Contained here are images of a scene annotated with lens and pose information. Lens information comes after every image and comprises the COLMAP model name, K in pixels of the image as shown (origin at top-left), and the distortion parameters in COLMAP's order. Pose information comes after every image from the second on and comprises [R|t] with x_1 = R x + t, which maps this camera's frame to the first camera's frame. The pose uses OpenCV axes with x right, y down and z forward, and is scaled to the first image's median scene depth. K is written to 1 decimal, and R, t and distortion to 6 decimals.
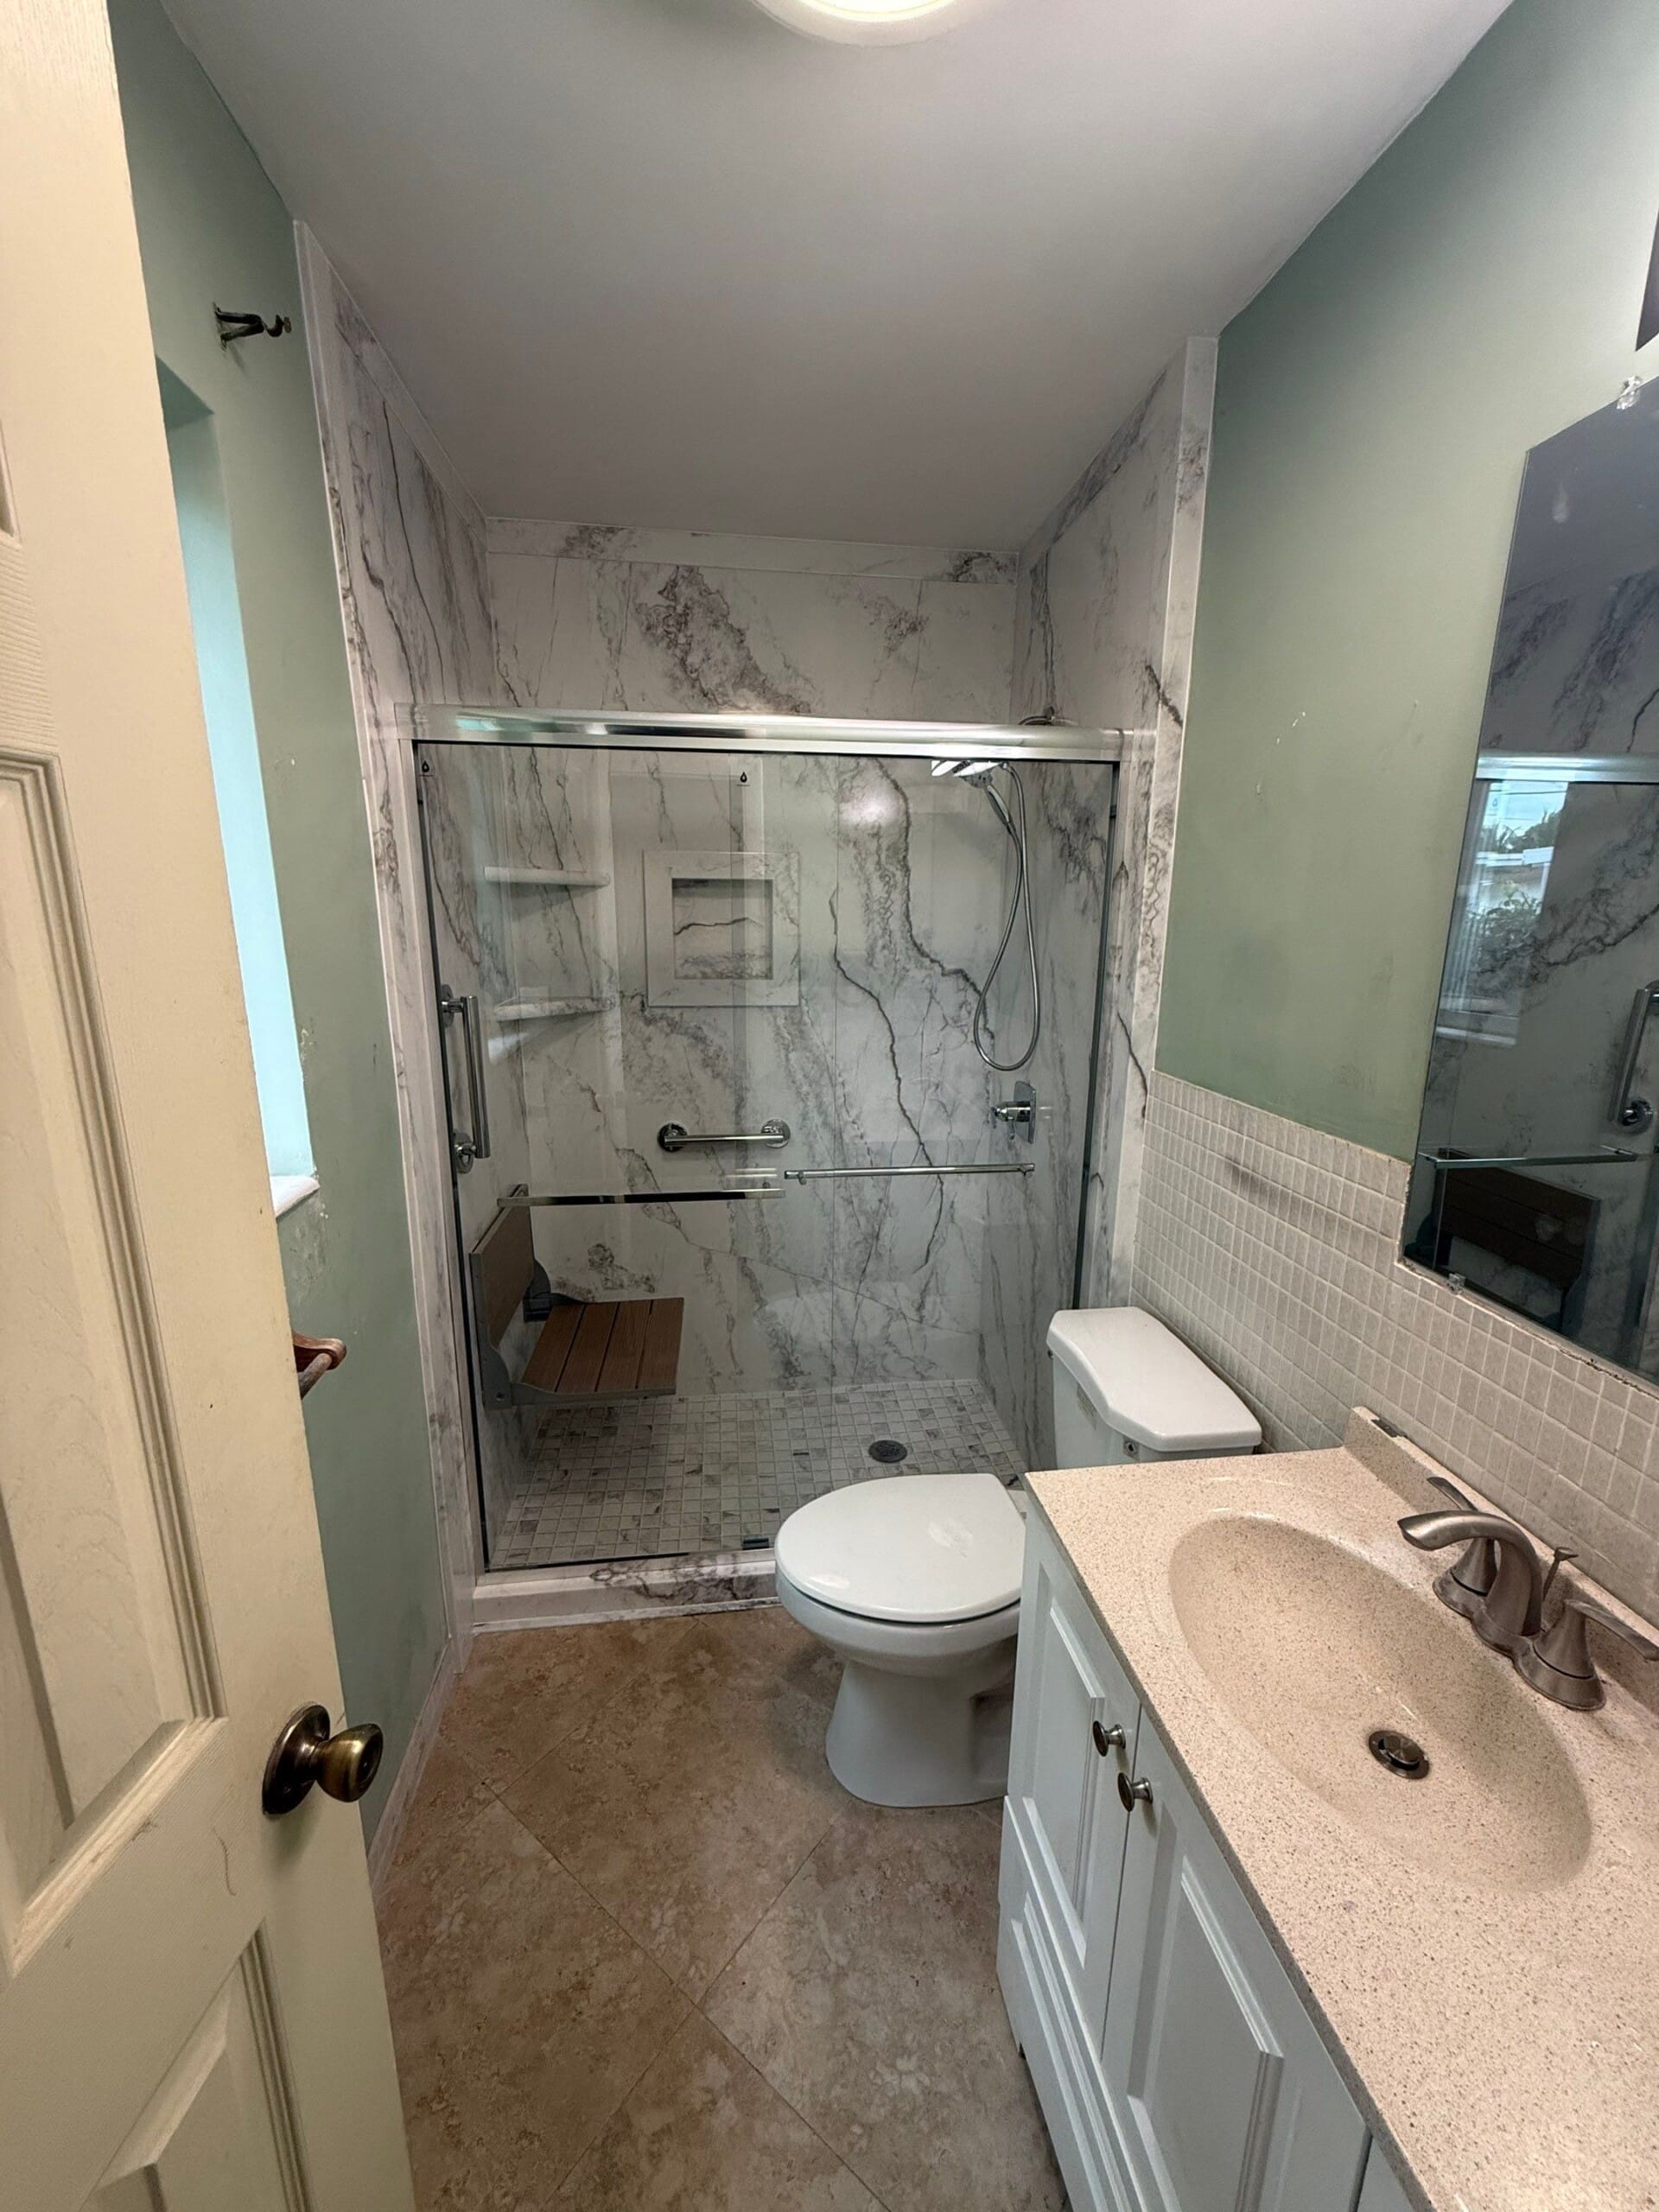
lens RADIAL K [[885.1, 0, 829.5], [0, 885.1, 1106.0], [0, 0, 1]] dist [0.000905, 0.001110]
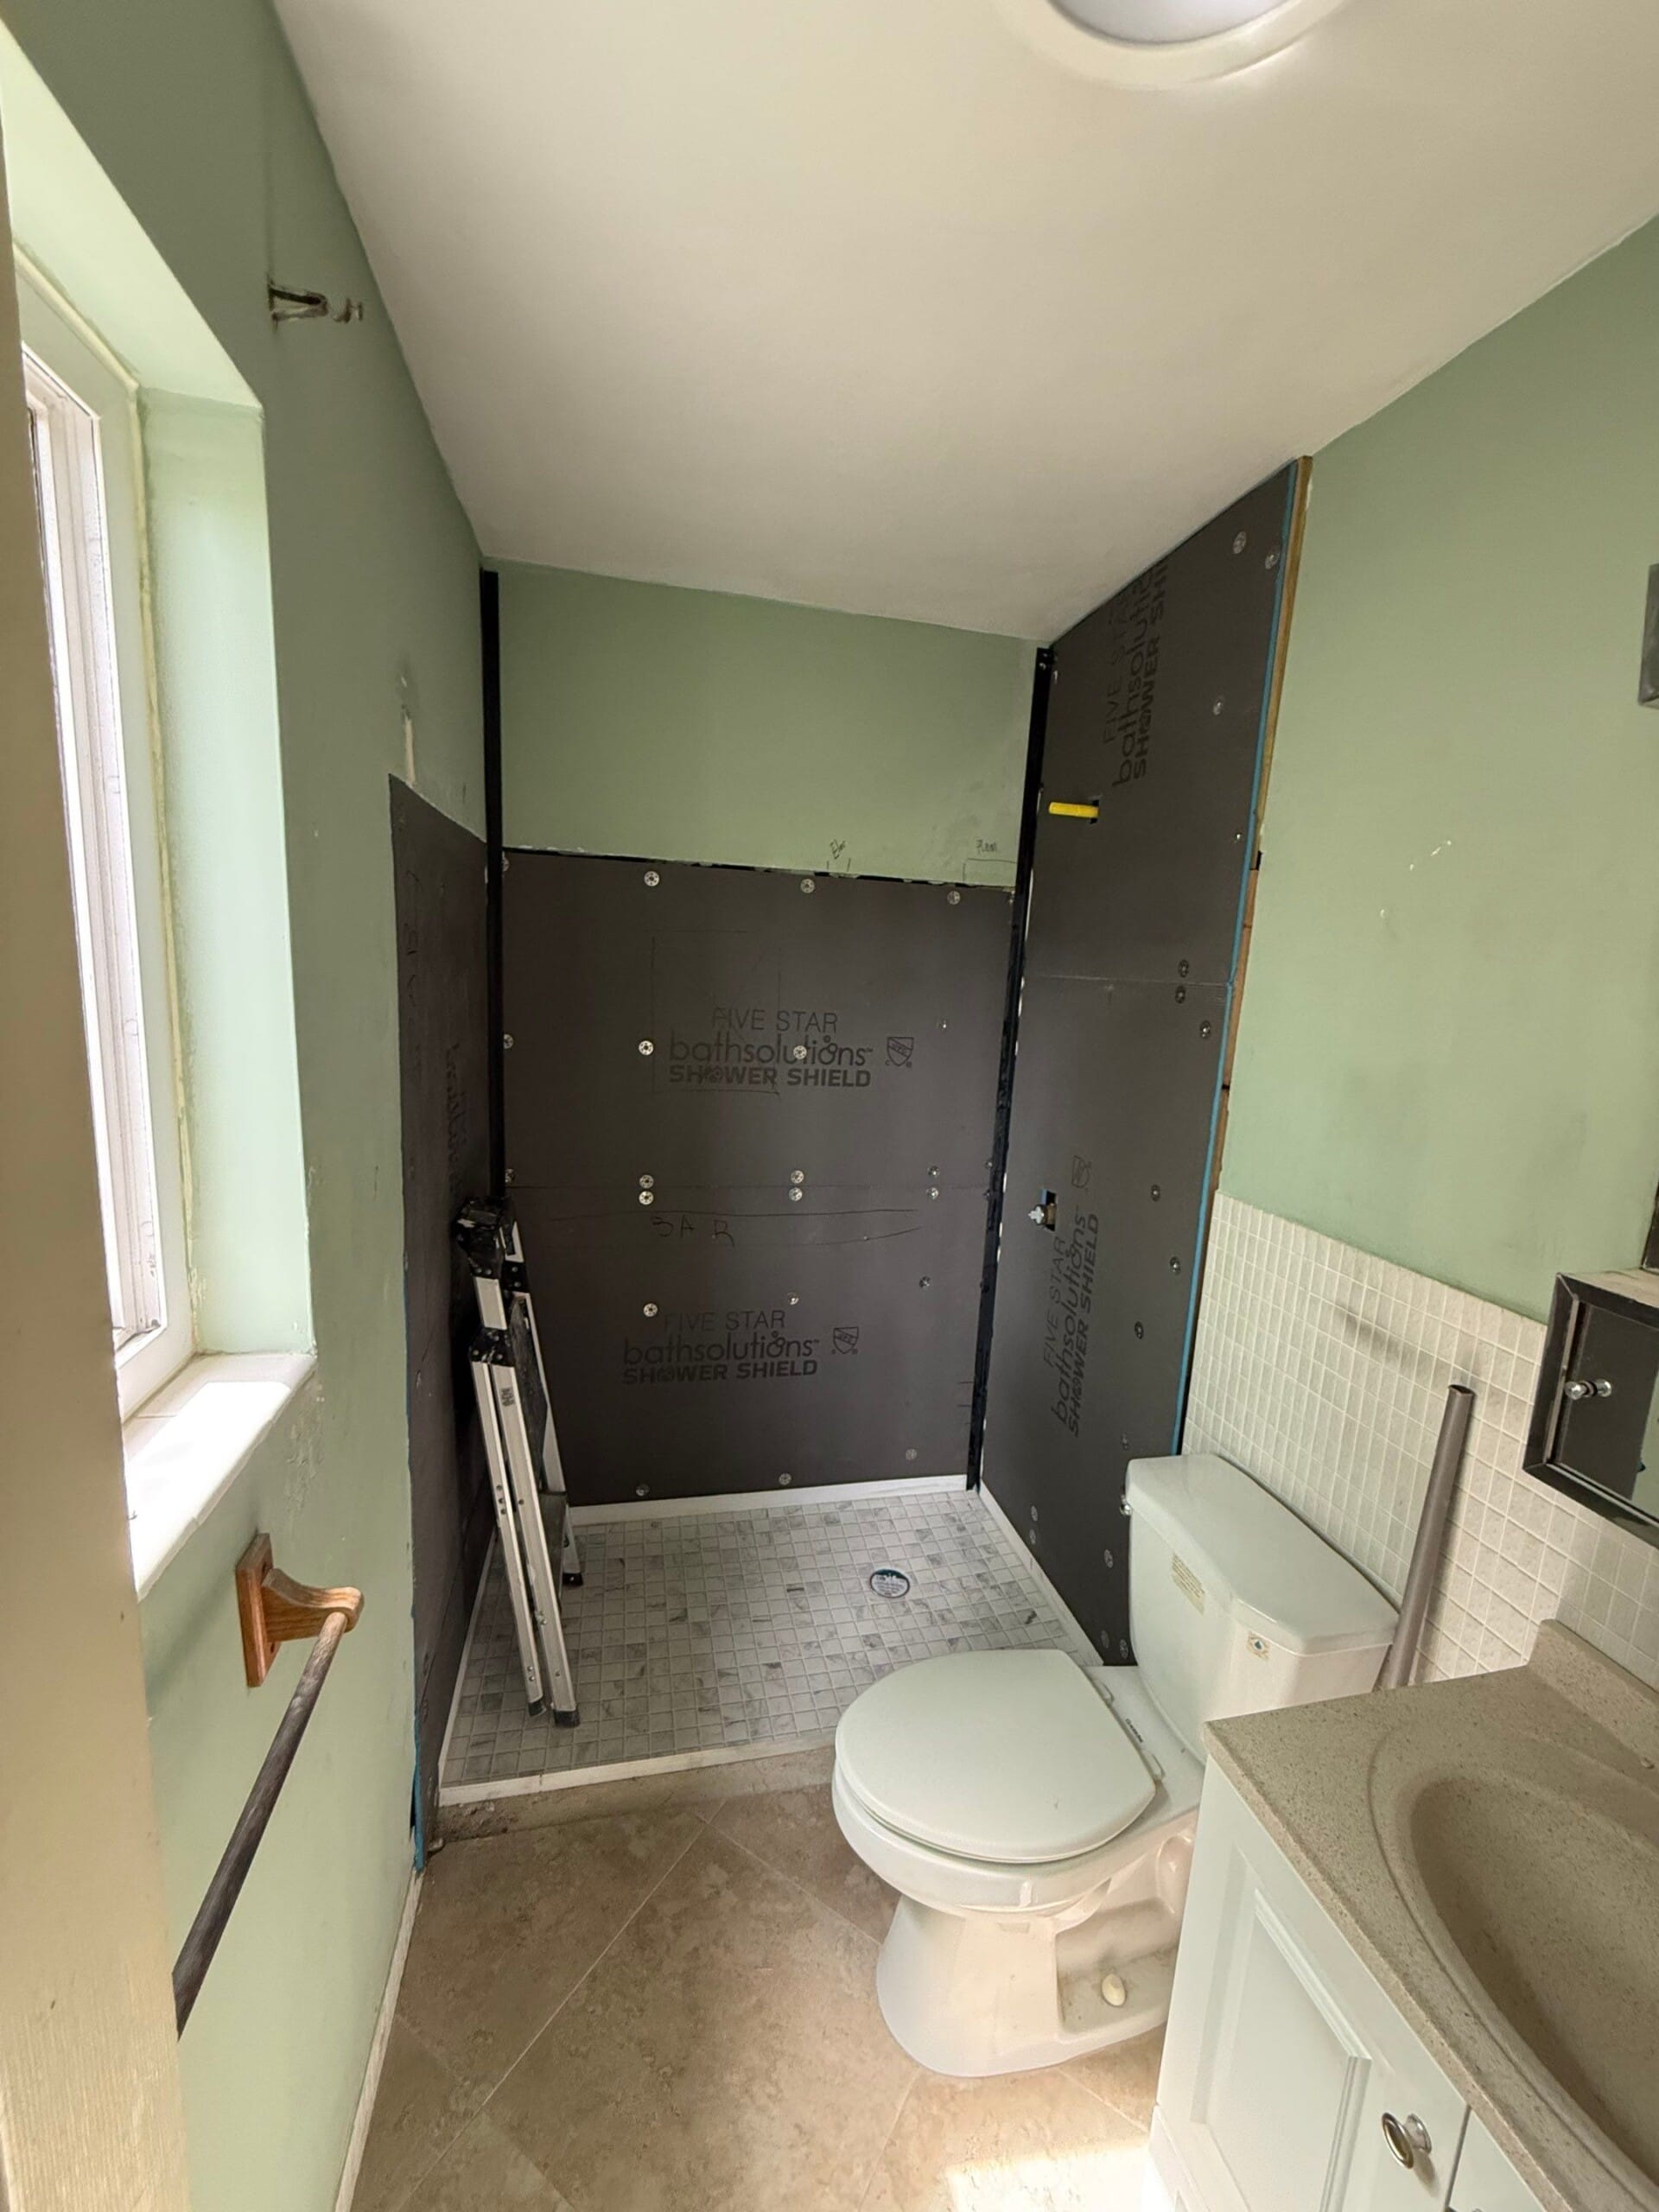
lens RADIAL K [[885.1, 0, 829.5], [0, 885.1, 1106.0], [0, 0, 1]] dist [0.000905, 0.001110]
pose [[0.994022, 0.026213, 0.105987, -0.117732], [-0.020850, 0.998461, -0.051398, -0.058495], [-0.107171, 0.048881, 0.993038, 0.087883]]
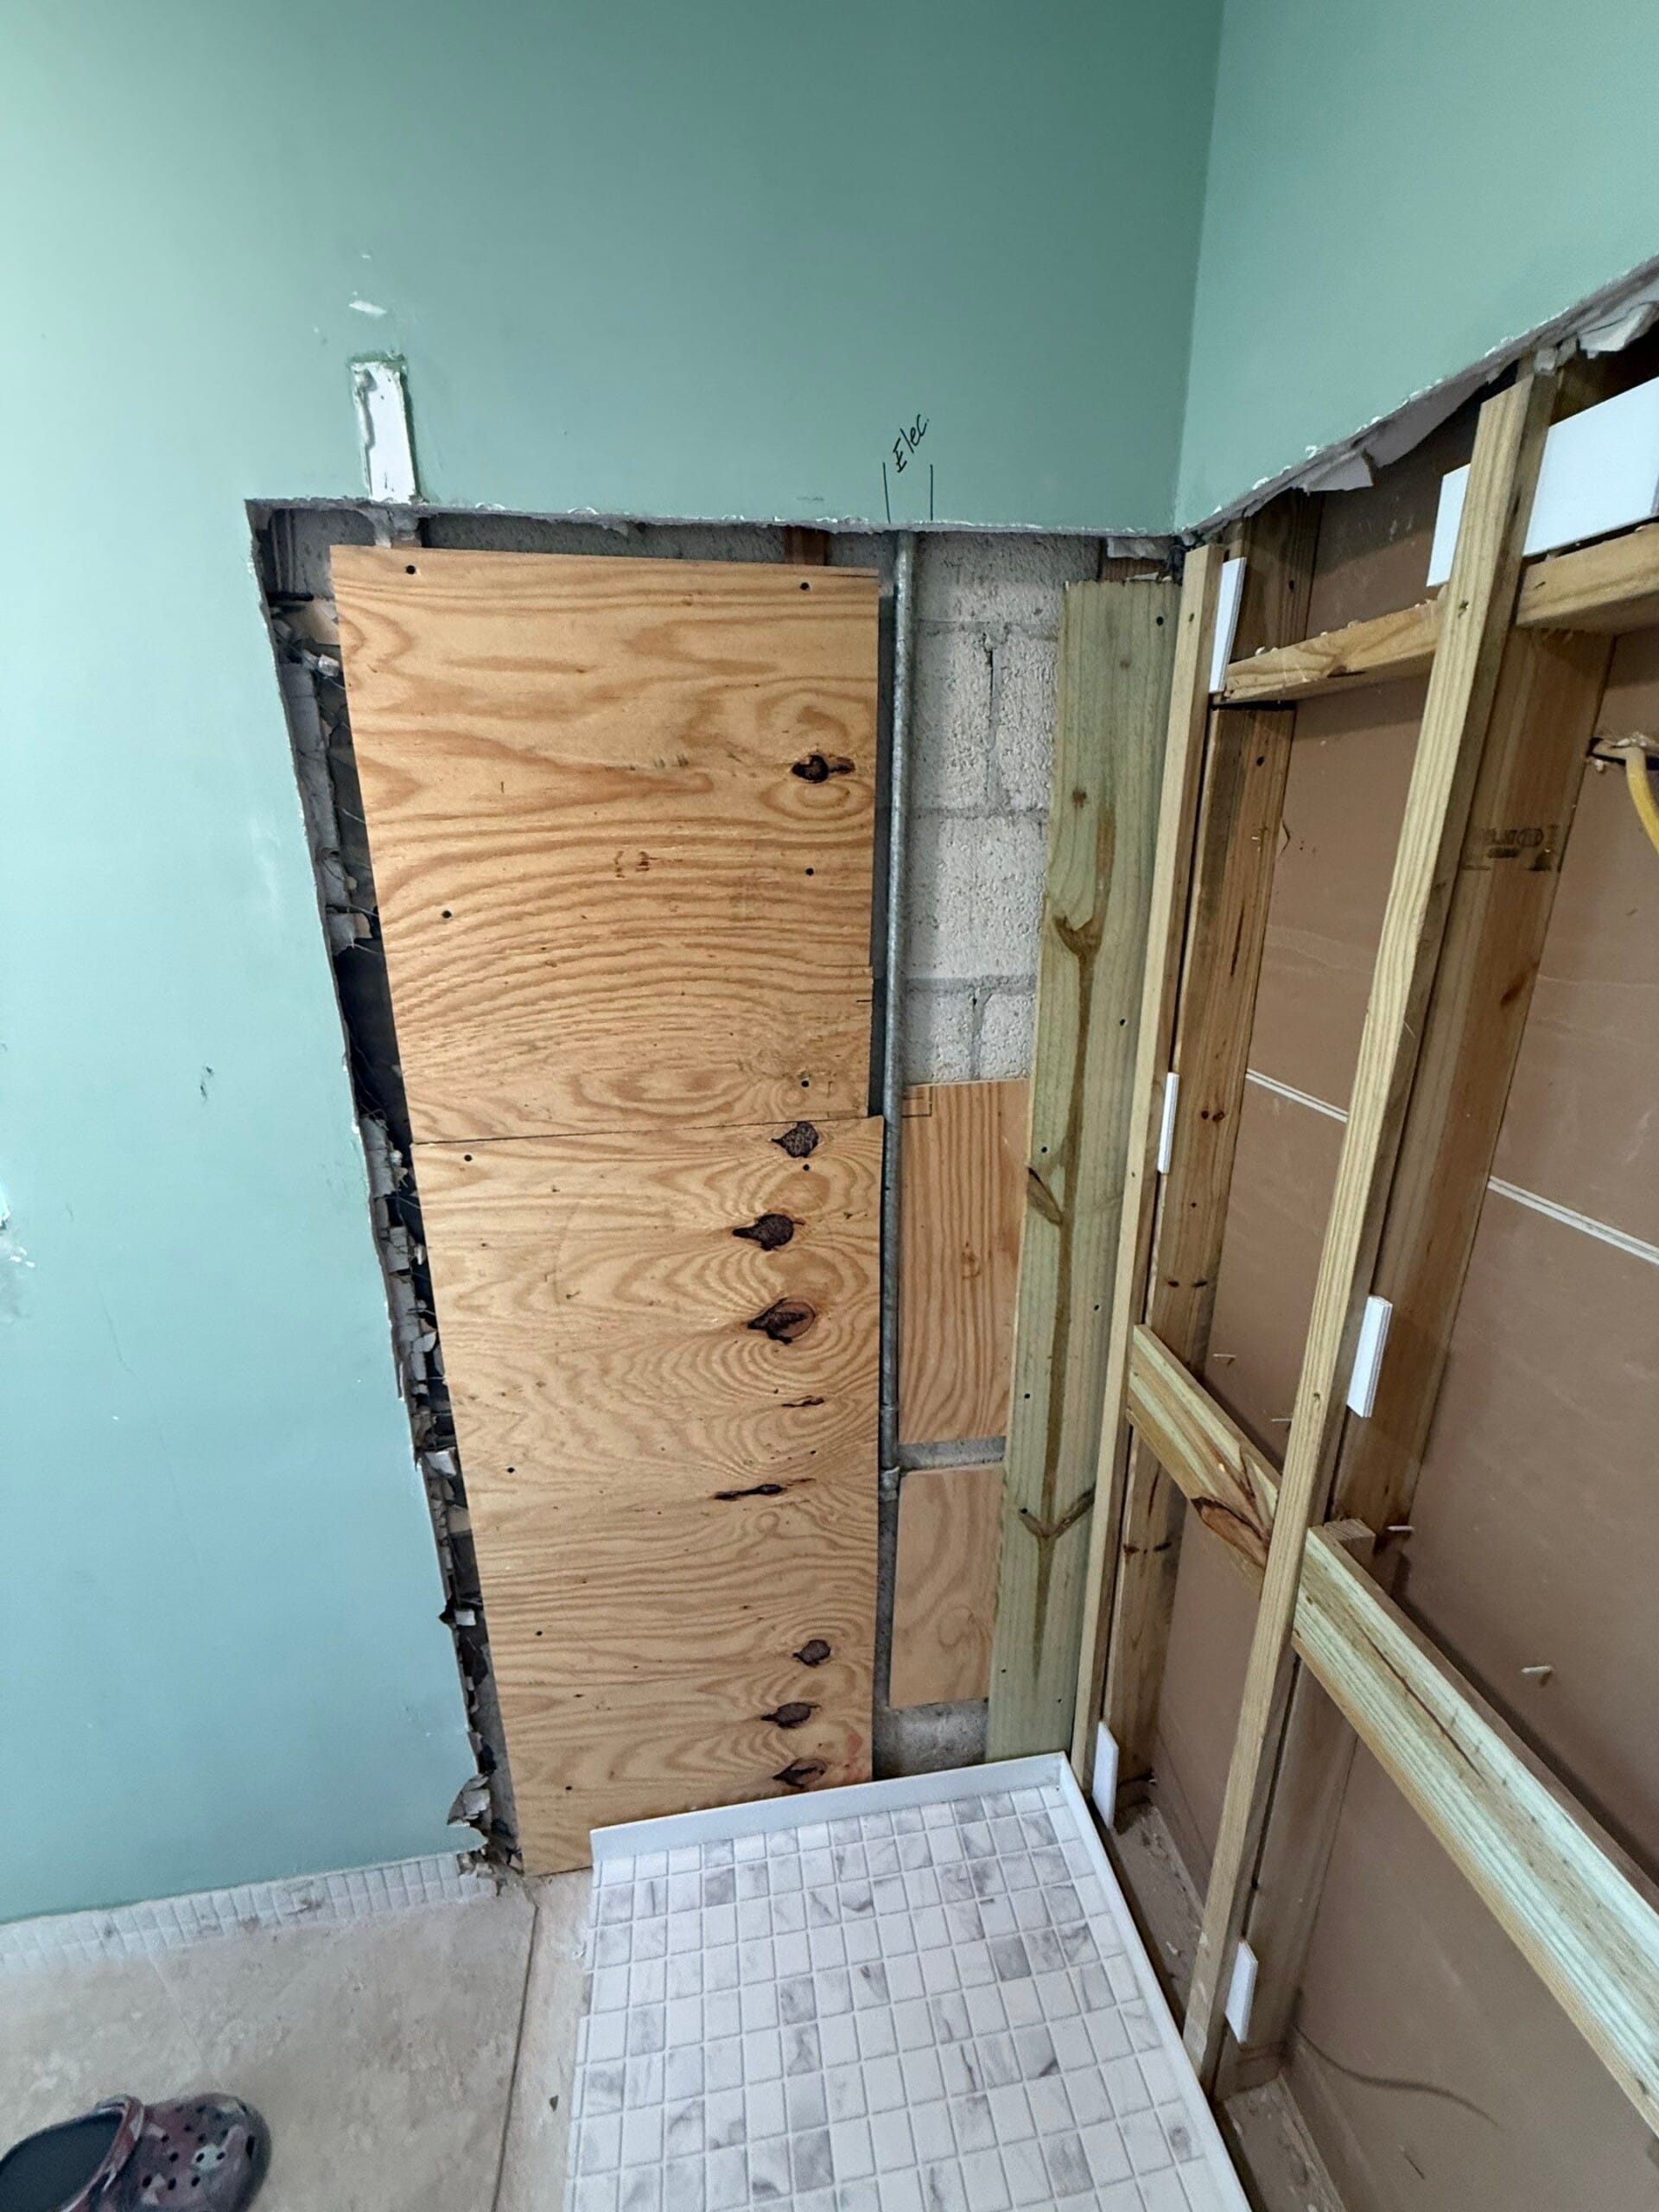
lens RADIAL K [[885.1, 0, 829.5], [0, 885.1, 1106.0], [0, 0, 1]] dist [0.000905, 0.001110]
pose [[0.024323, 0.290979, -0.956420, 0.083445], [-0.214035, 0.936035, 0.279334, -0.204562], [0.976523, 0.197913, 0.085047, 0.881395]]
